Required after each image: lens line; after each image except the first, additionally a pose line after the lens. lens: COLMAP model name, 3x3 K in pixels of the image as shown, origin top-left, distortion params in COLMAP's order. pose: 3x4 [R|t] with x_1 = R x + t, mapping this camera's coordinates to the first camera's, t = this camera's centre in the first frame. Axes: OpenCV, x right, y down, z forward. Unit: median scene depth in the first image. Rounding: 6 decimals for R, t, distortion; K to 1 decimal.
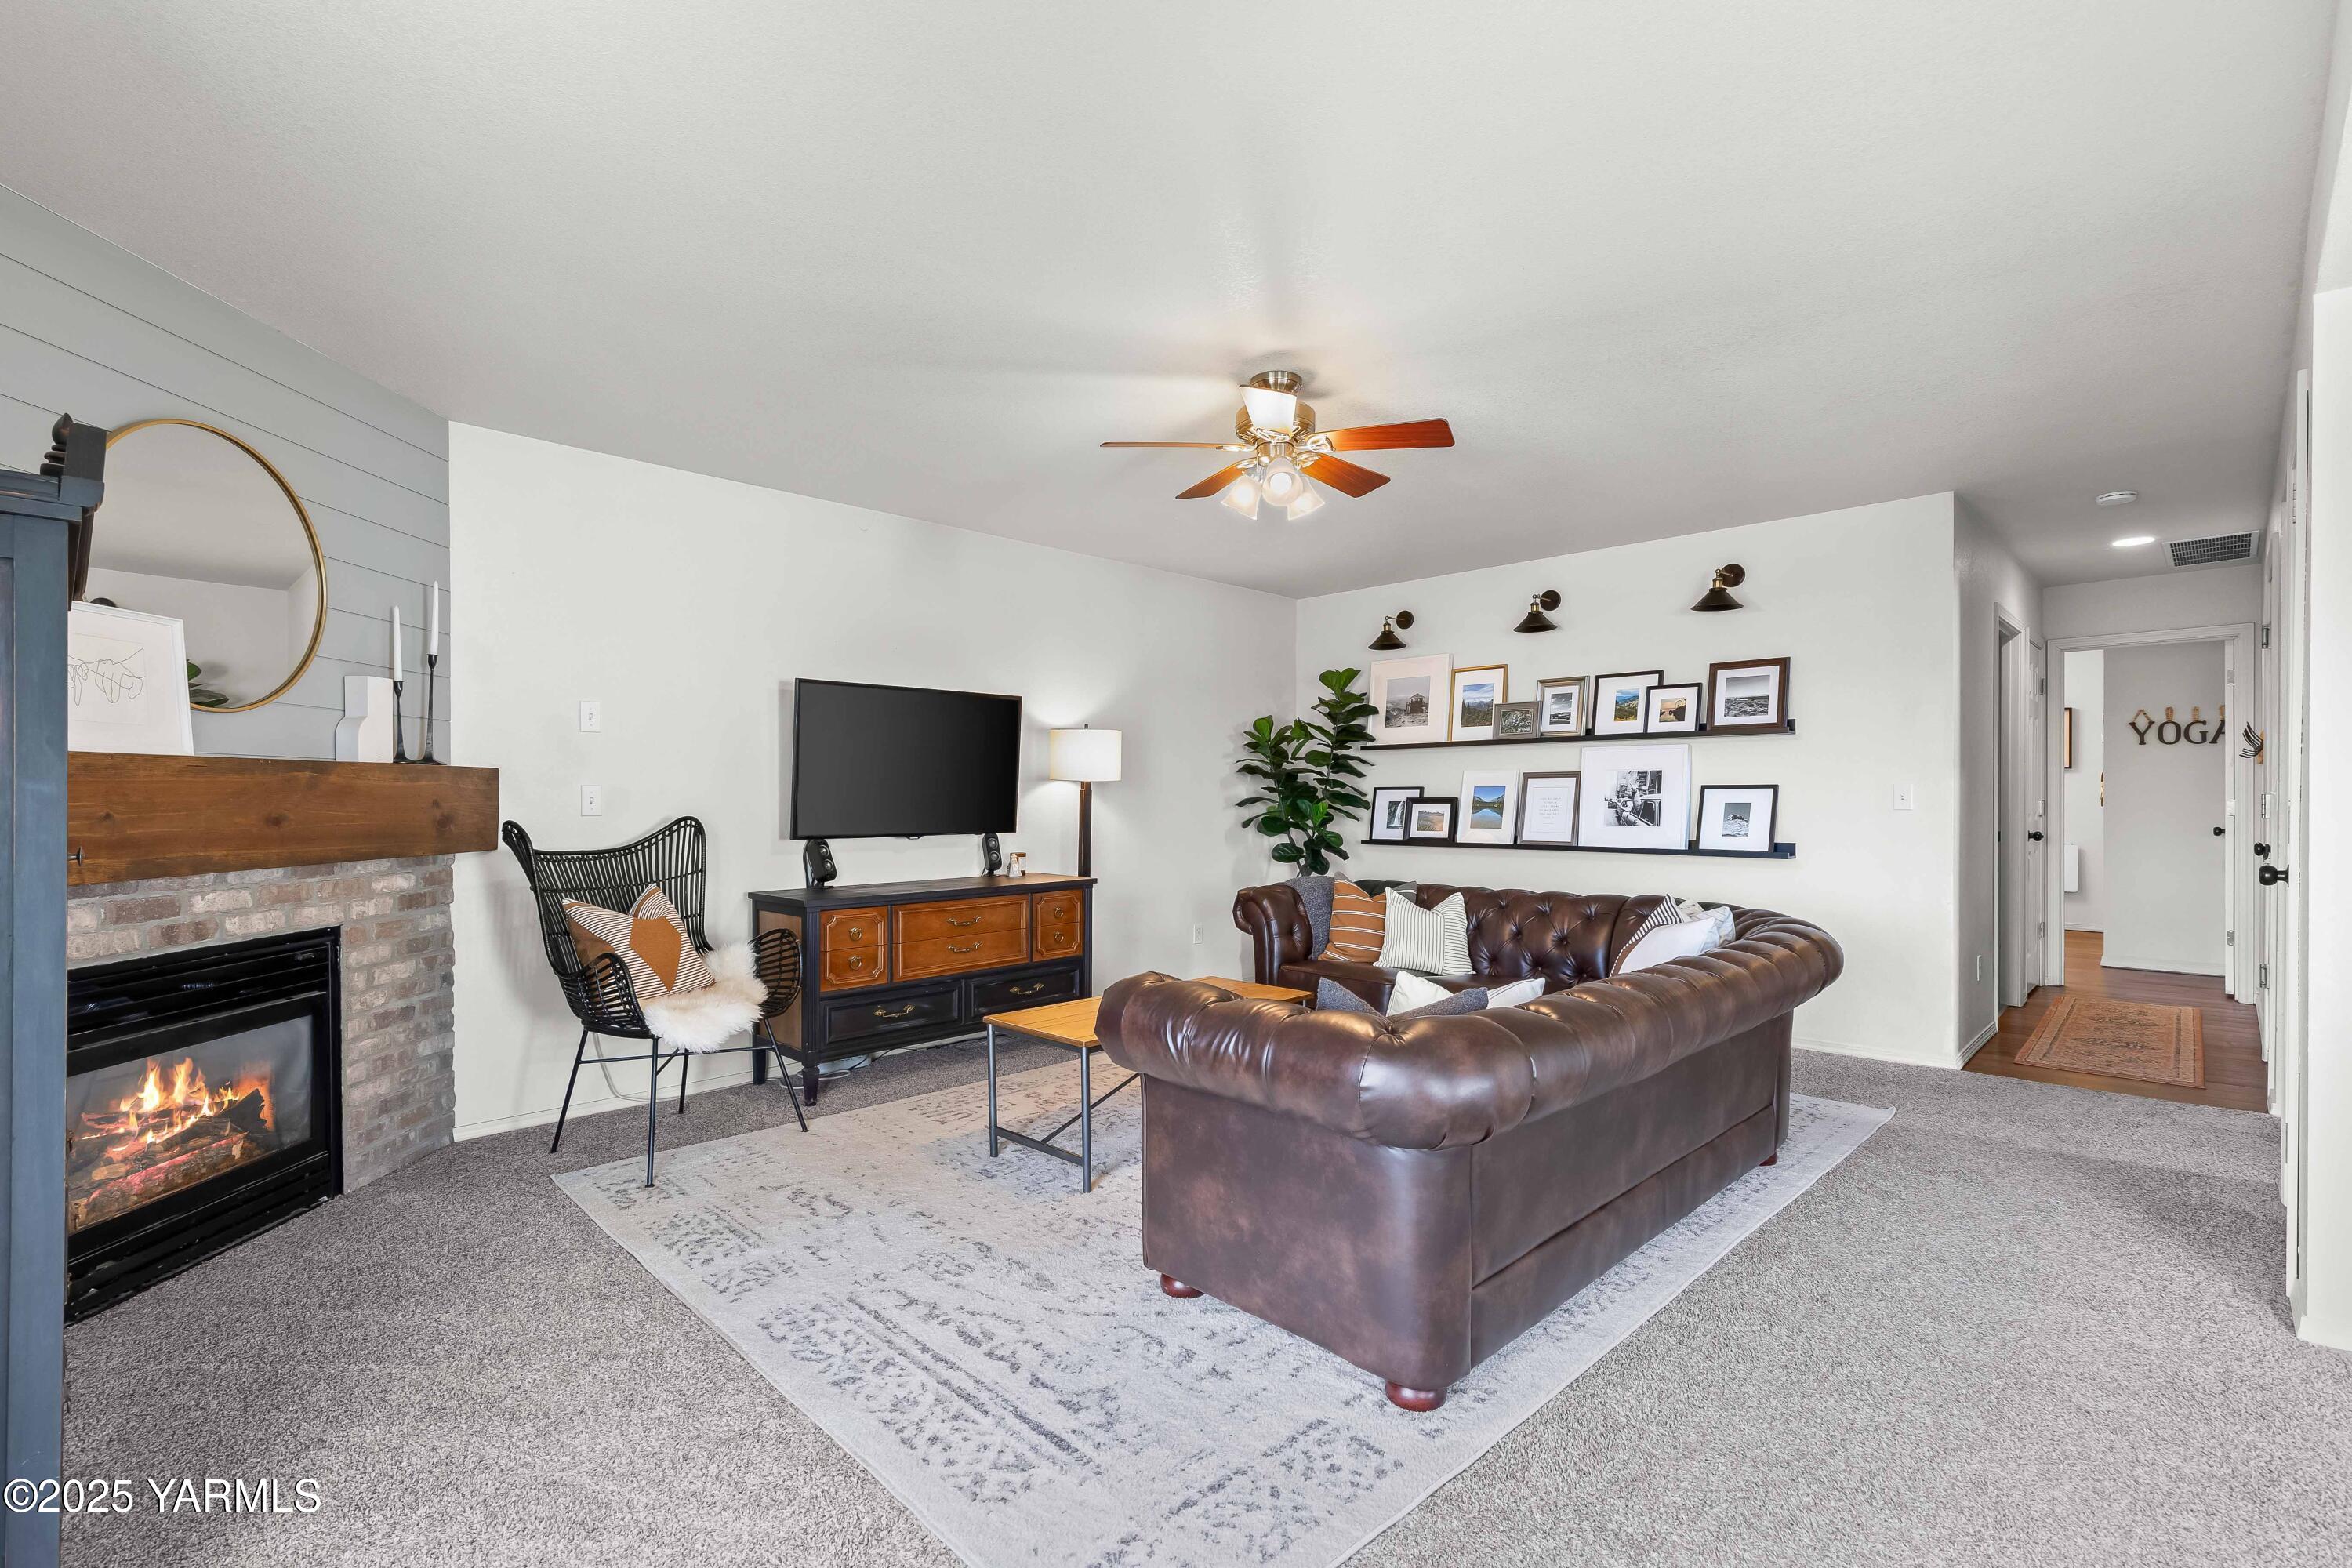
lens RADIAL K [[1072.6, 0, 1182.1], [0, 1072.6, 799.0], [0, 0, 1]] dist [0.008734, -0.000513]
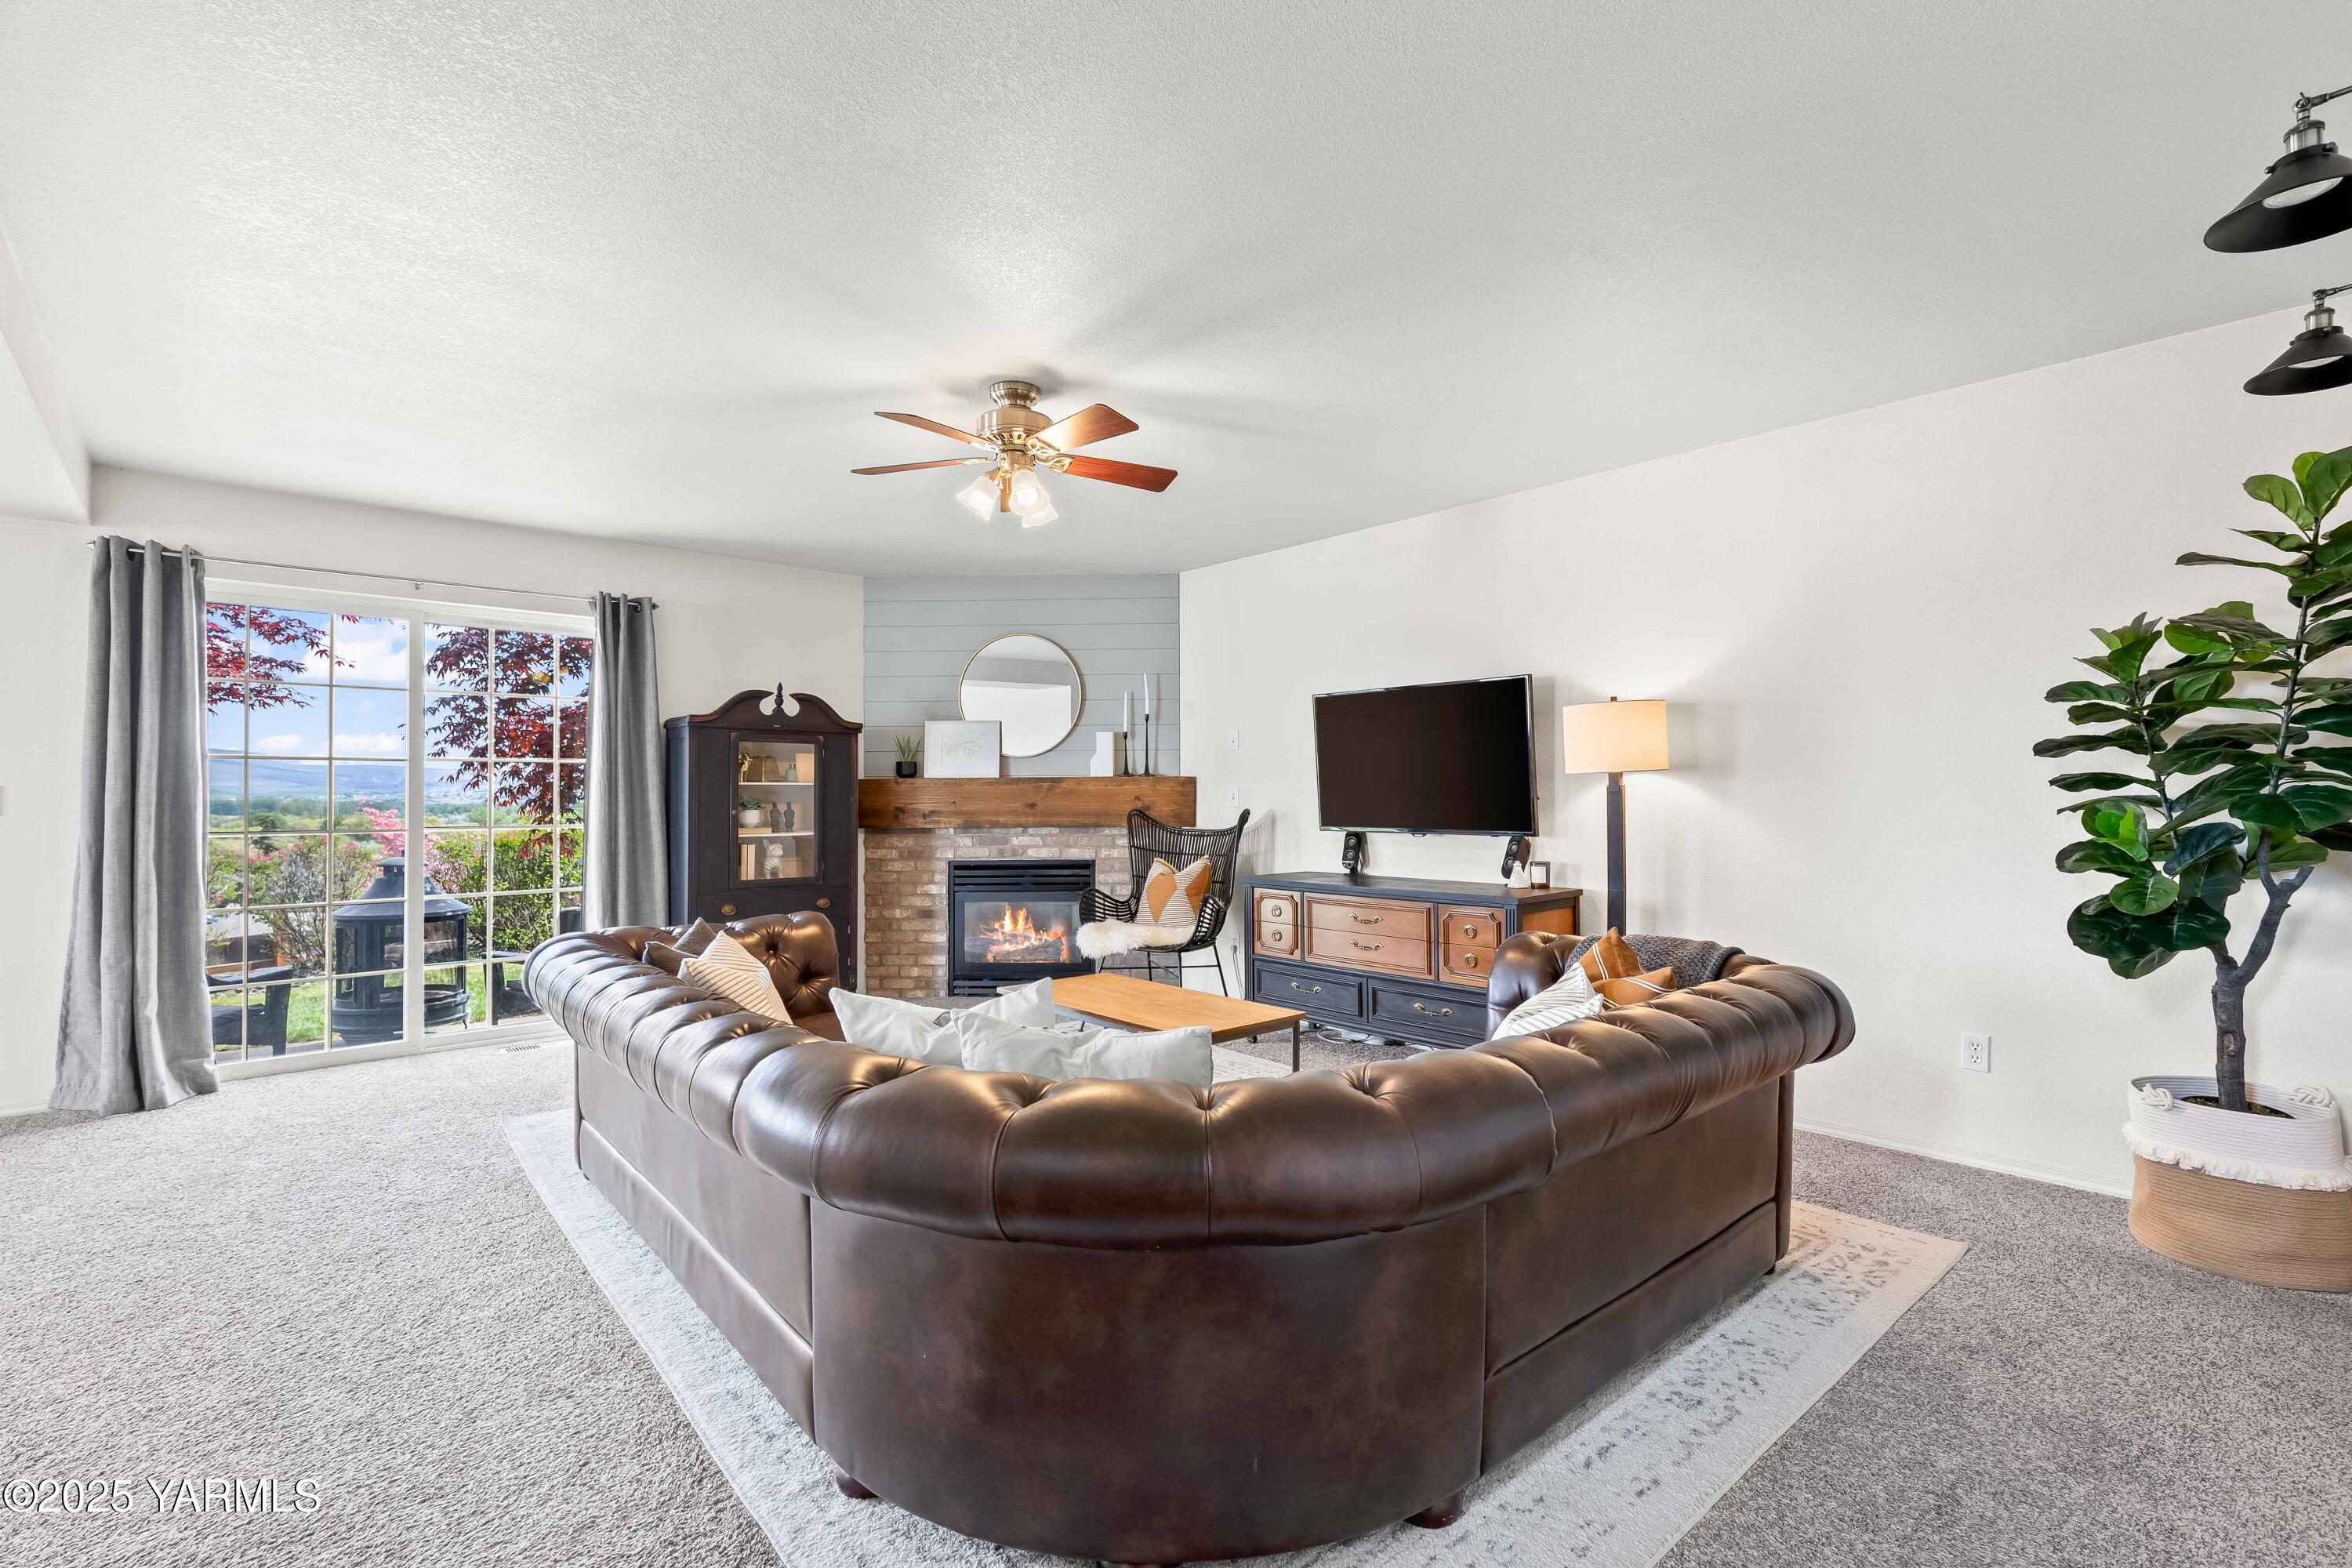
lens RADIAL K [[1072.6, 0, 1183.0], [0, 1072.6, 781.3], [0, 0, 1]] dist [0.008734, -0.000513]
pose [[-0.079712, -0.015019, -0.996705, 1.205847], [0.000120, 0.999886, -0.015077, 0.003289], [0.996818, -0.001321, -0.079701, 1.365477]]
